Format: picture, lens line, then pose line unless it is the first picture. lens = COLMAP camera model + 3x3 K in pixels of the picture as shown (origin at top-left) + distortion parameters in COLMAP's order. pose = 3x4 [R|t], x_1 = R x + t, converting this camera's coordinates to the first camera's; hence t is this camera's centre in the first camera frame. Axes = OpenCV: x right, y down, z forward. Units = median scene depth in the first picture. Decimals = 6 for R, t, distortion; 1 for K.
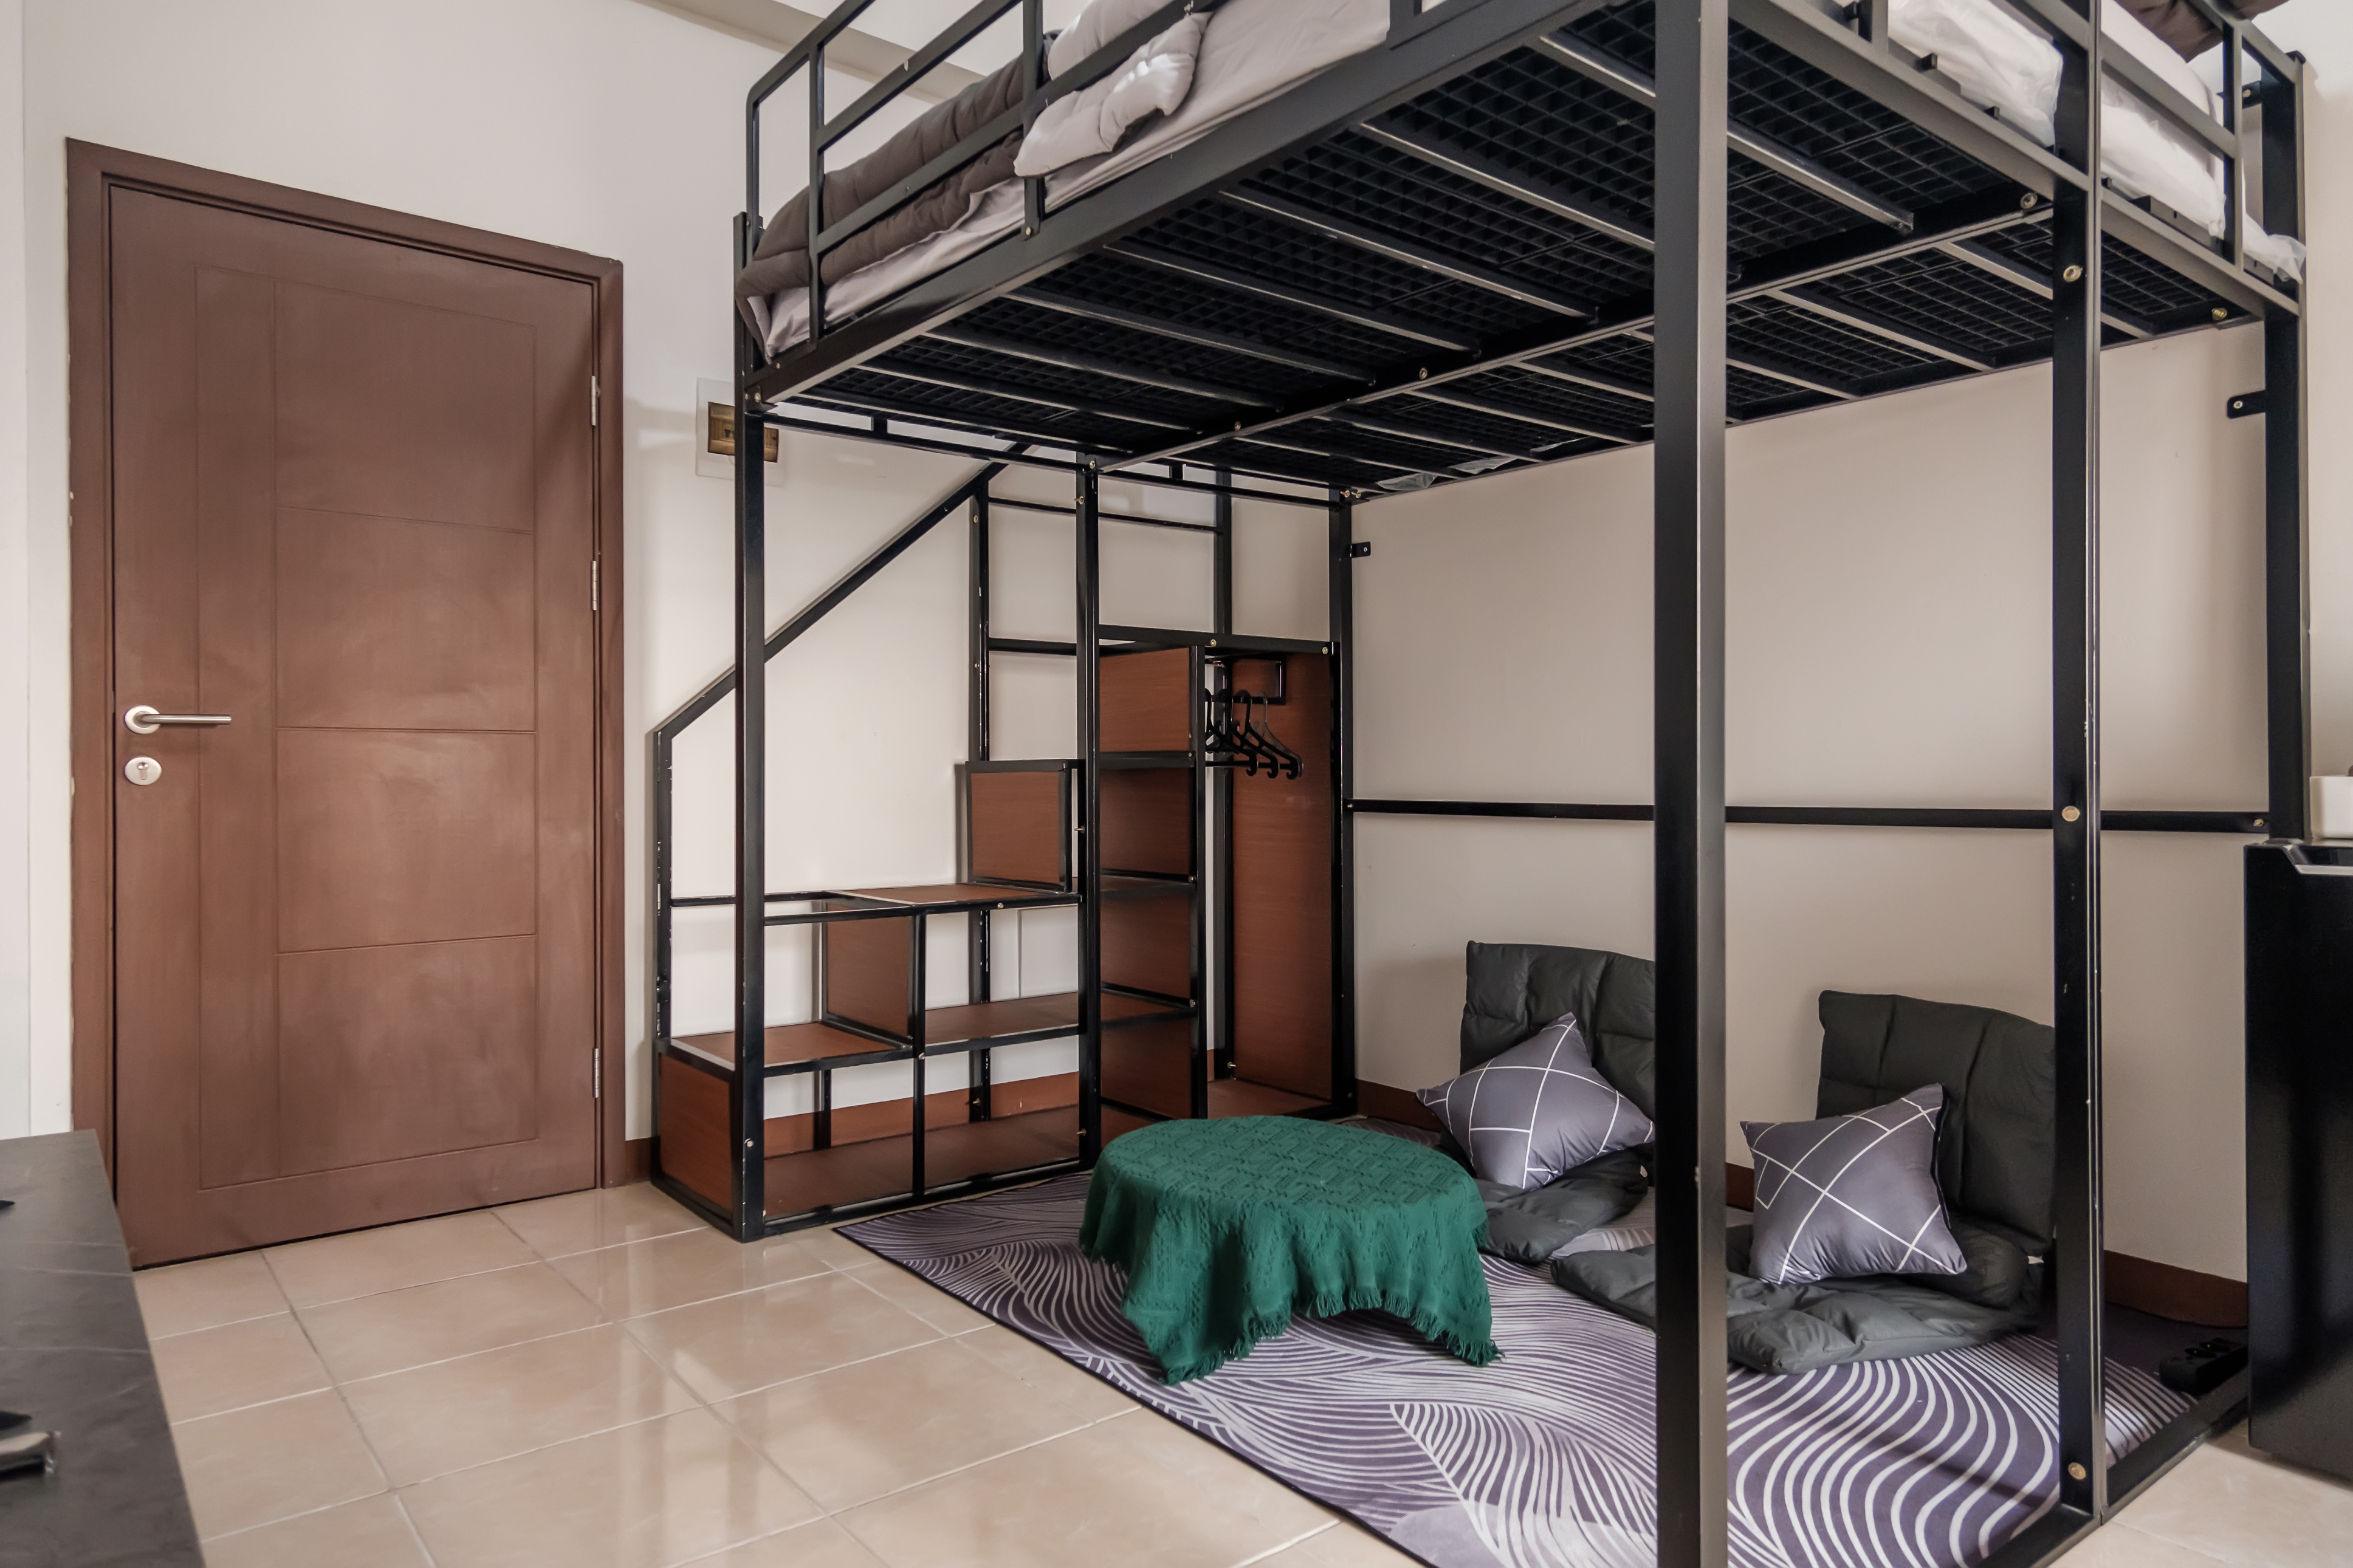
lens RADIAL K [[1488.4, 0, 1176.5], [0, 1488.4, 784.0], [0, 0, 1]] dist [0.000924, 0.004139]
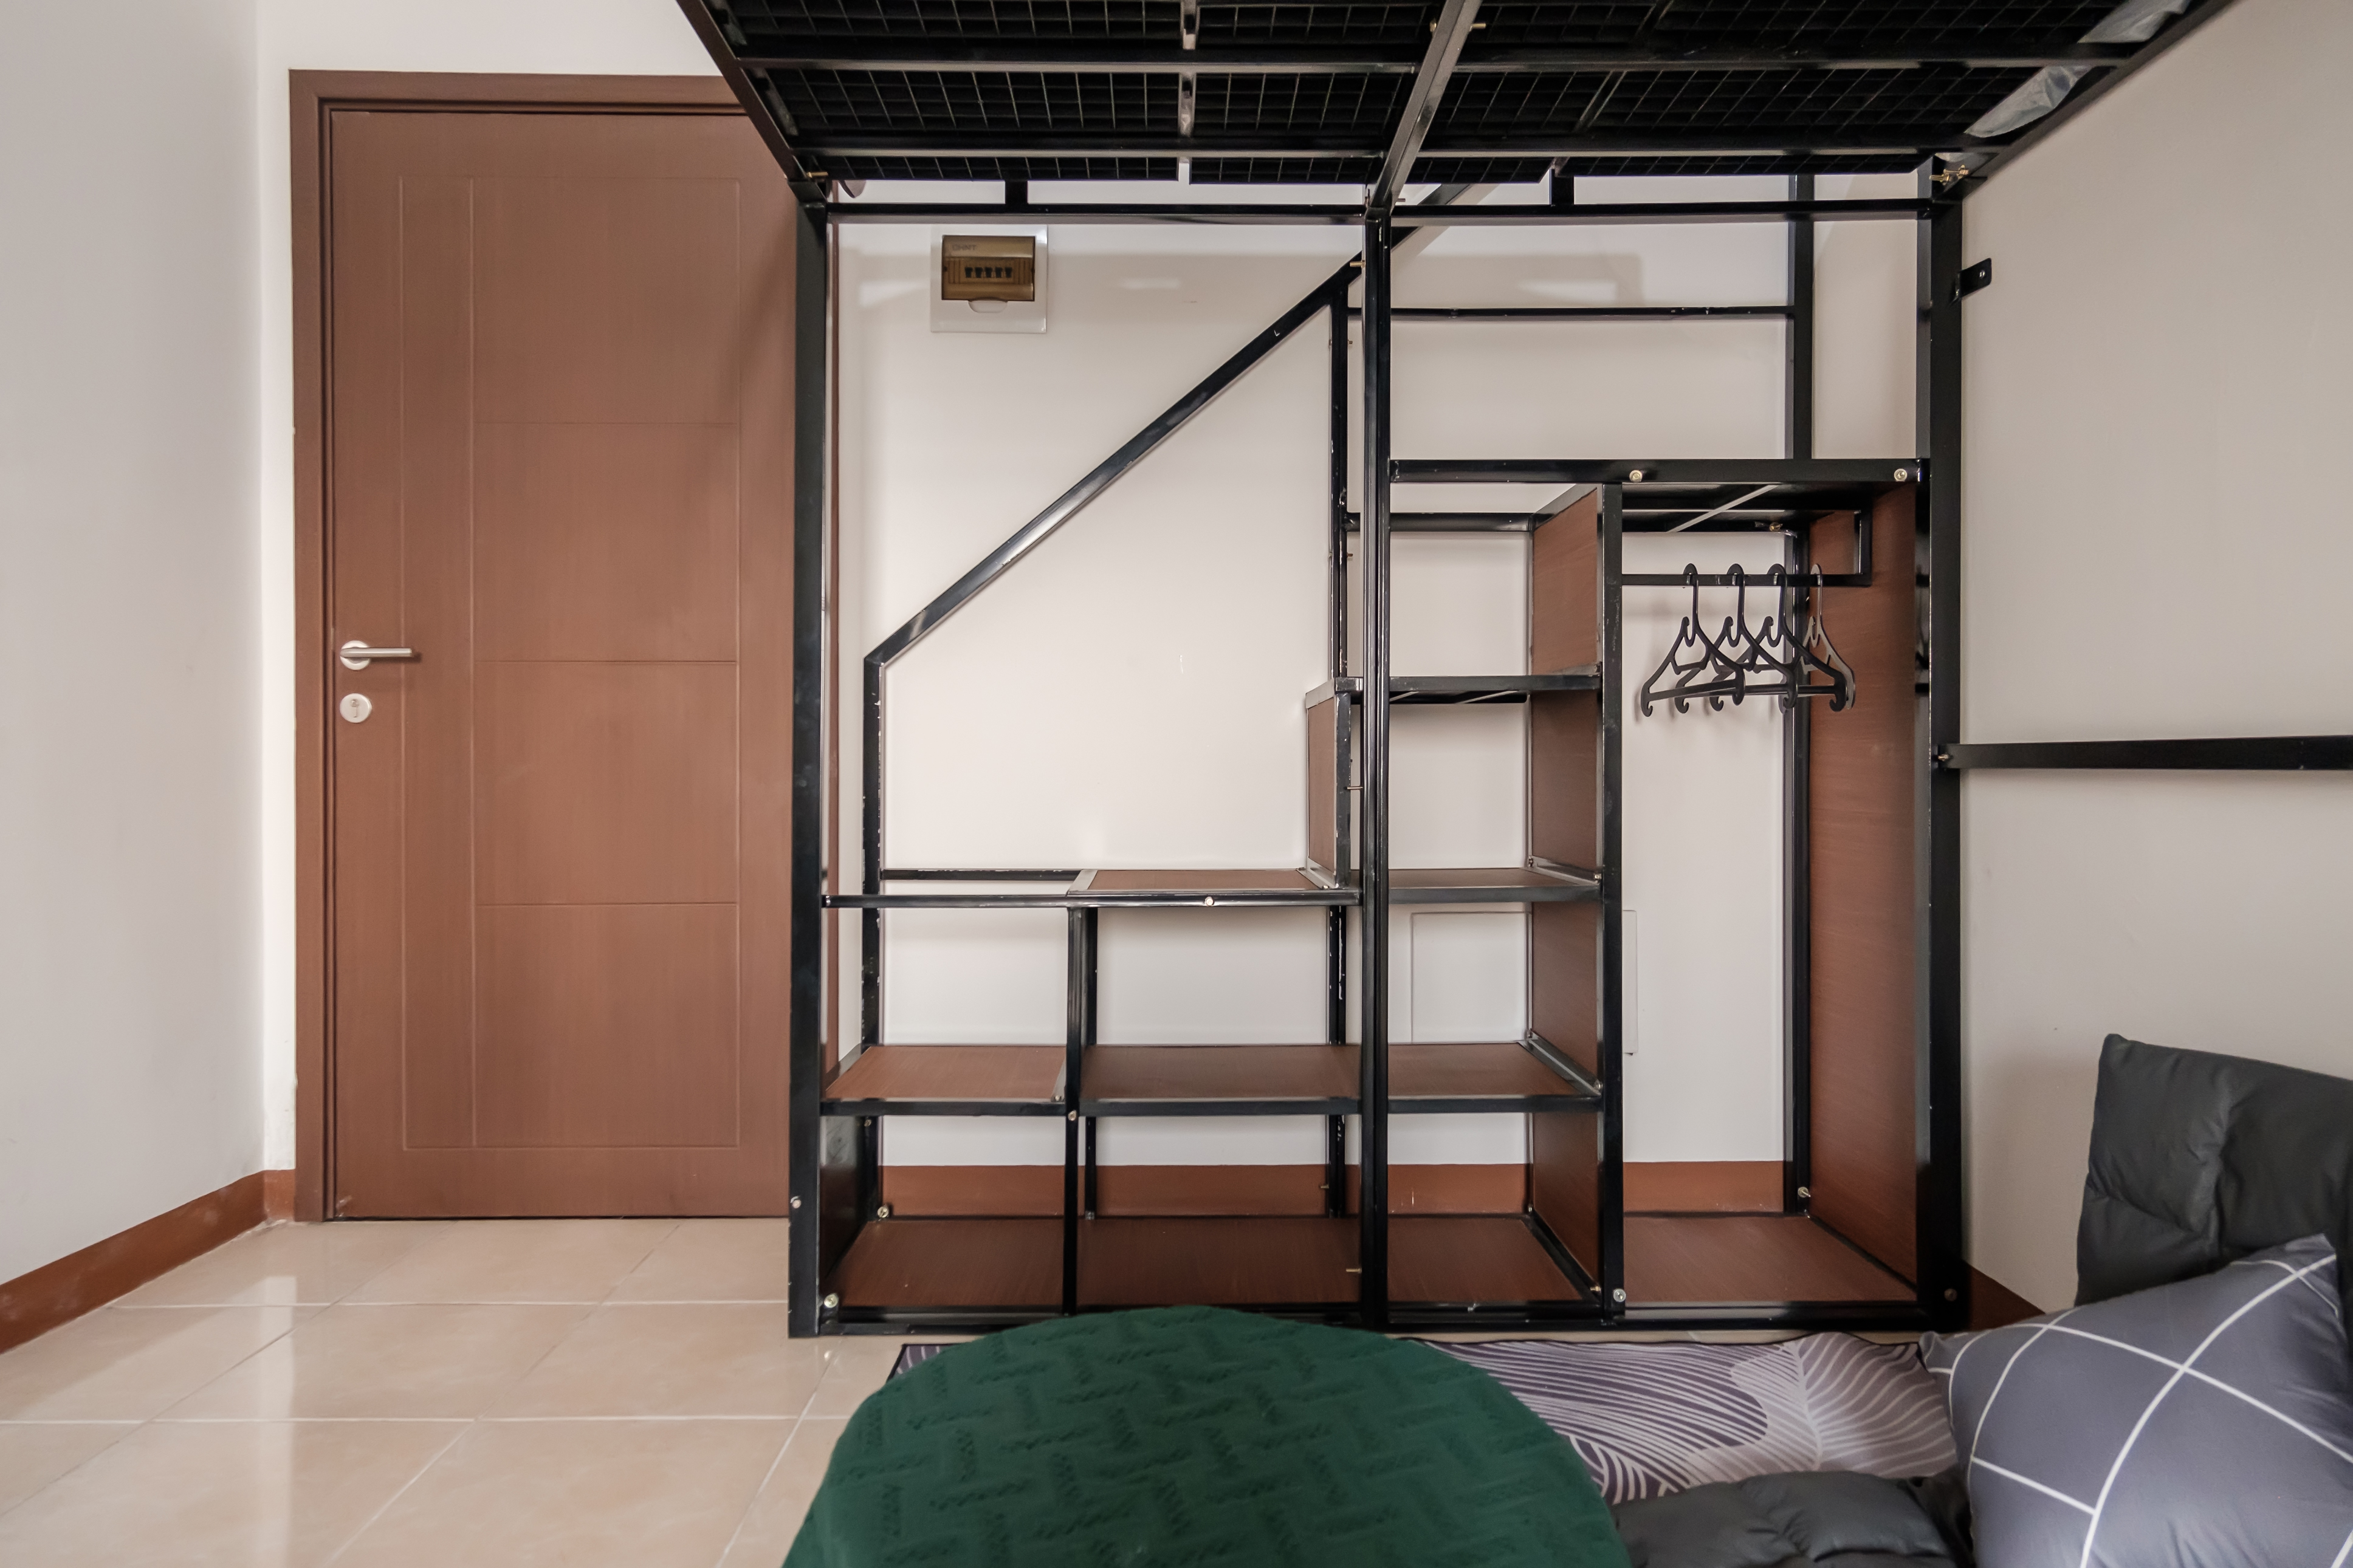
lens RADIAL K [[1488.4, 0, 1176.5], [0, 1488.4, 784.0], [0, 0, 1]] dist [0.000924, 0.004139]
pose [[0.784133, 0.006778, -0.620556, 0.266509], [-0.006253, 0.999976, 0.003021, 0.027876], [0.620562, 0.001512, 0.784156, 0.464460]]
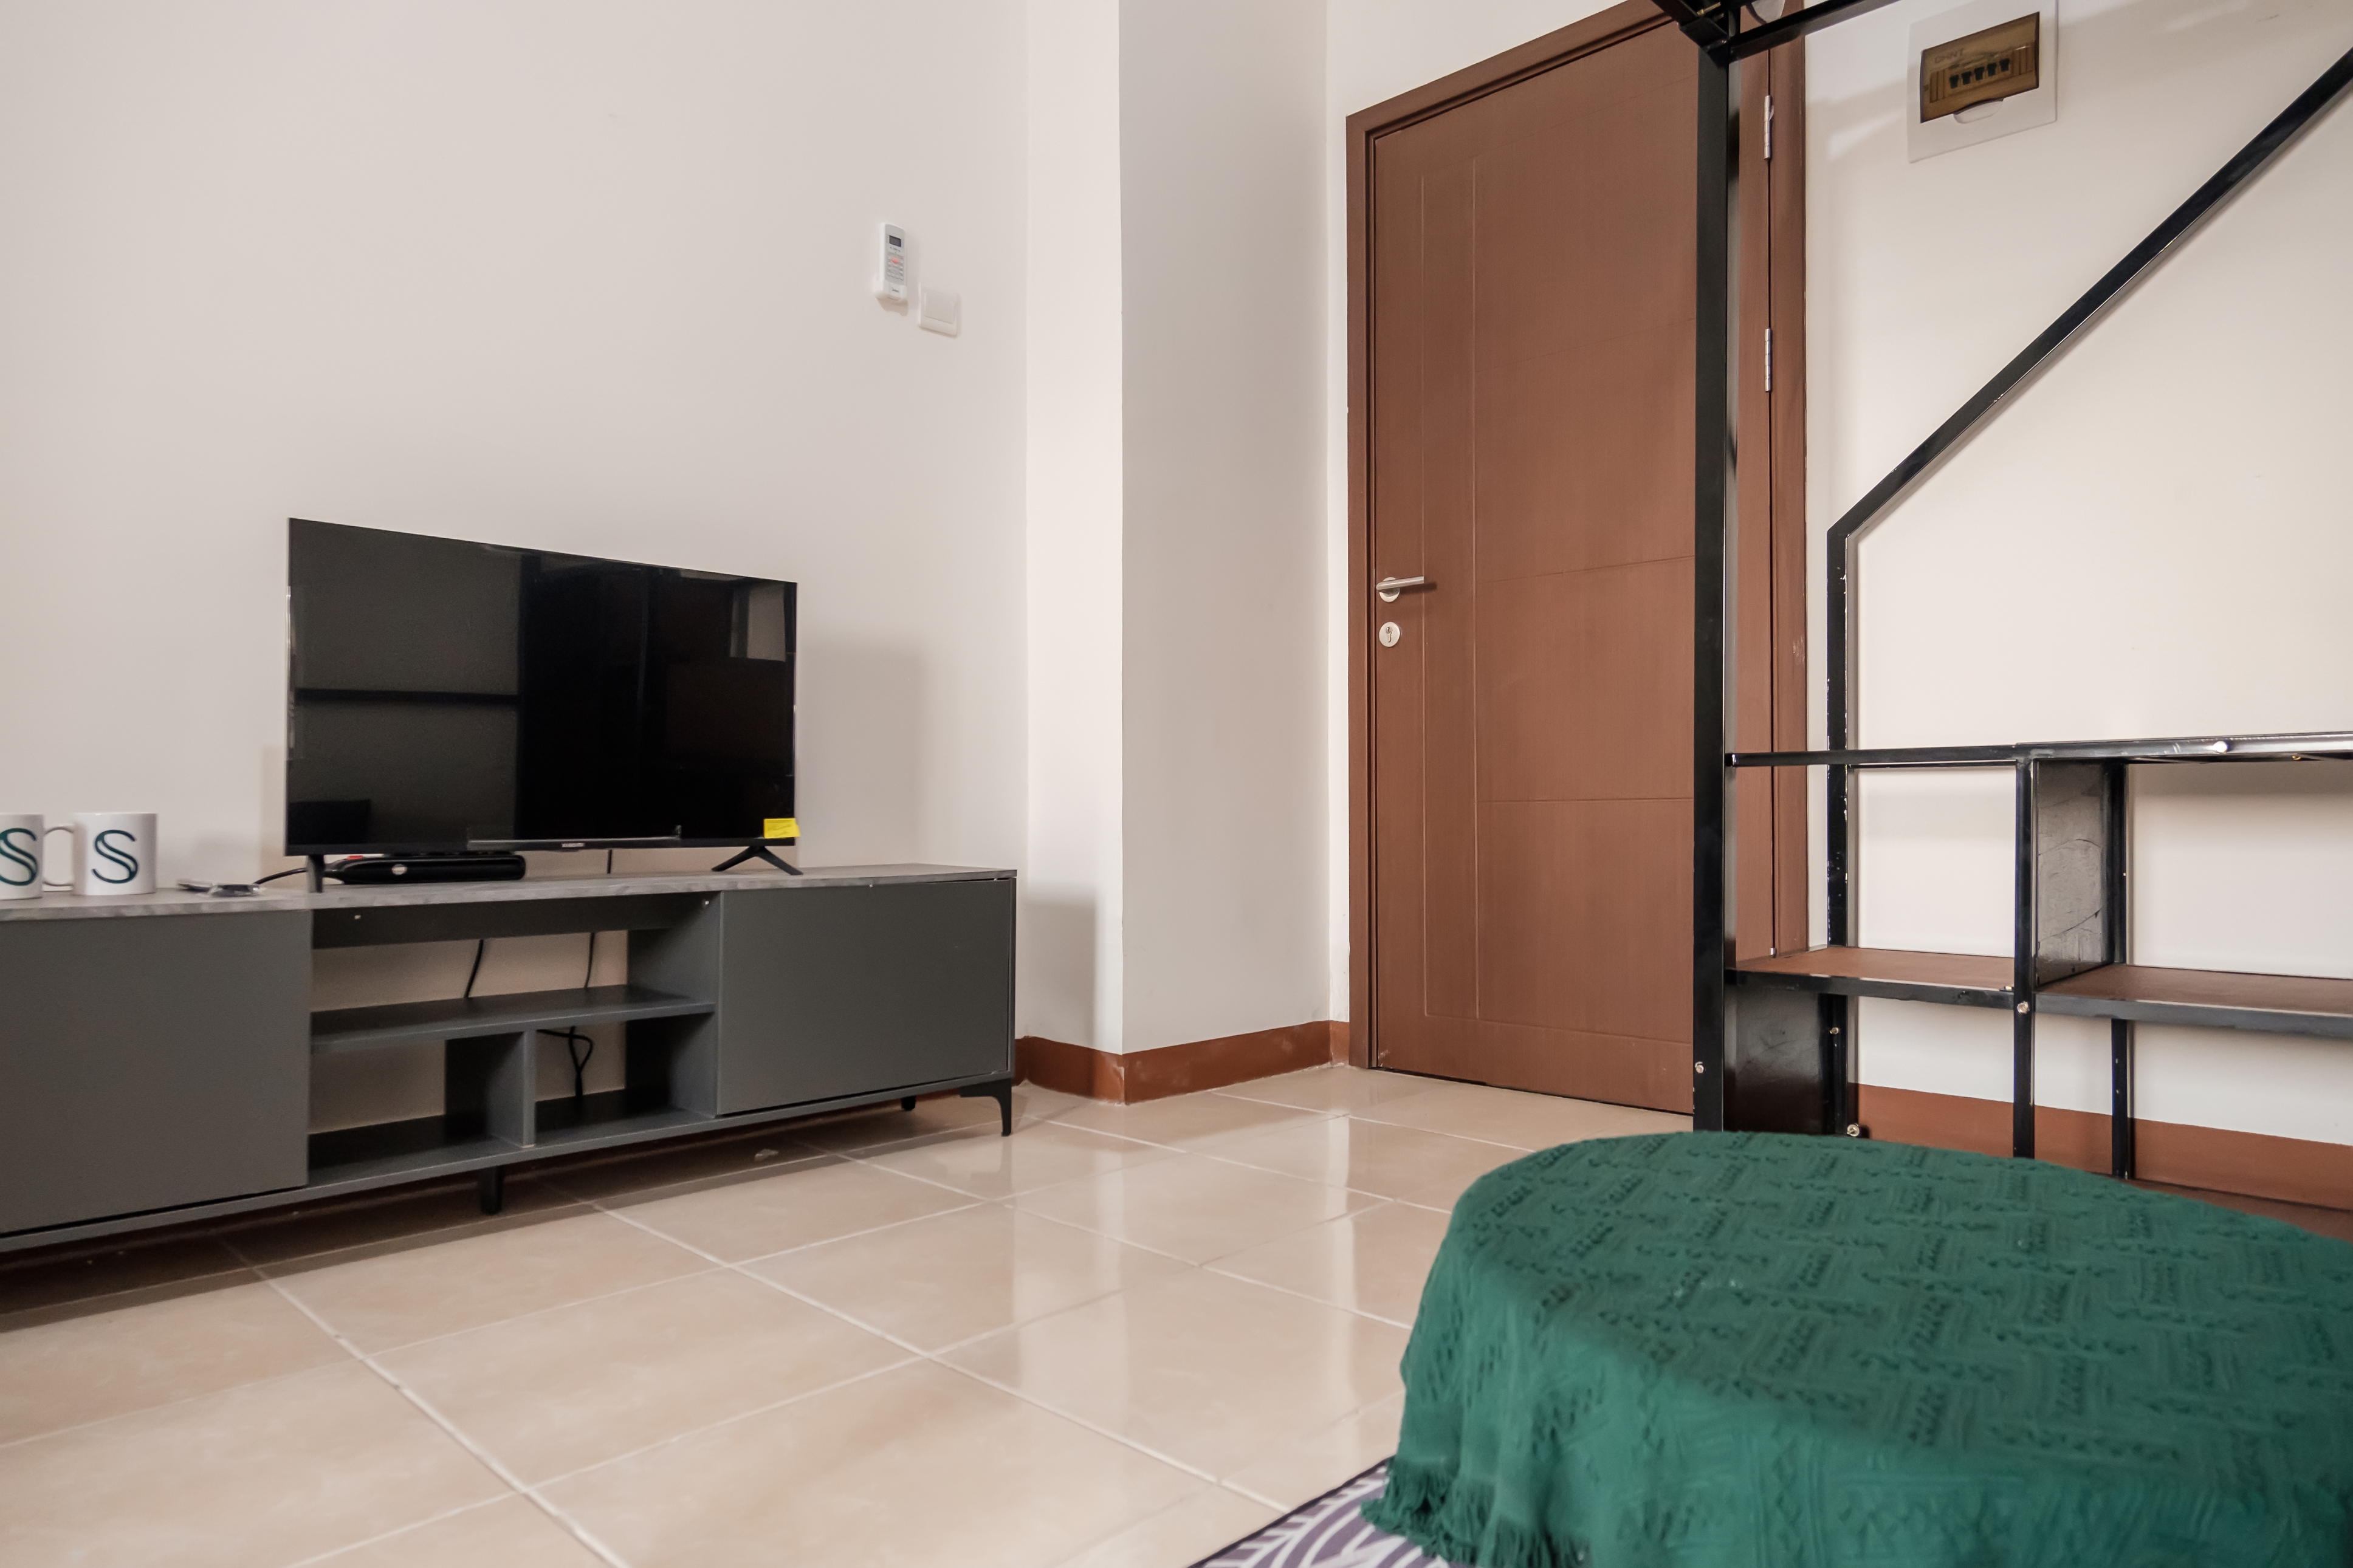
lens RADIAL K [[1449.3, 0, 1125.5], [0, 1449.3, 790.0], [0, 0, 1]] dist [-0.001908, -0.001385]
pose [[0.099518, -0.005026, -0.995023, 0.321801], [-0.008729, 0.999944, -0.005924, 0.096897], [0.994997, 0.009276, 0.099469, 0.559305]]
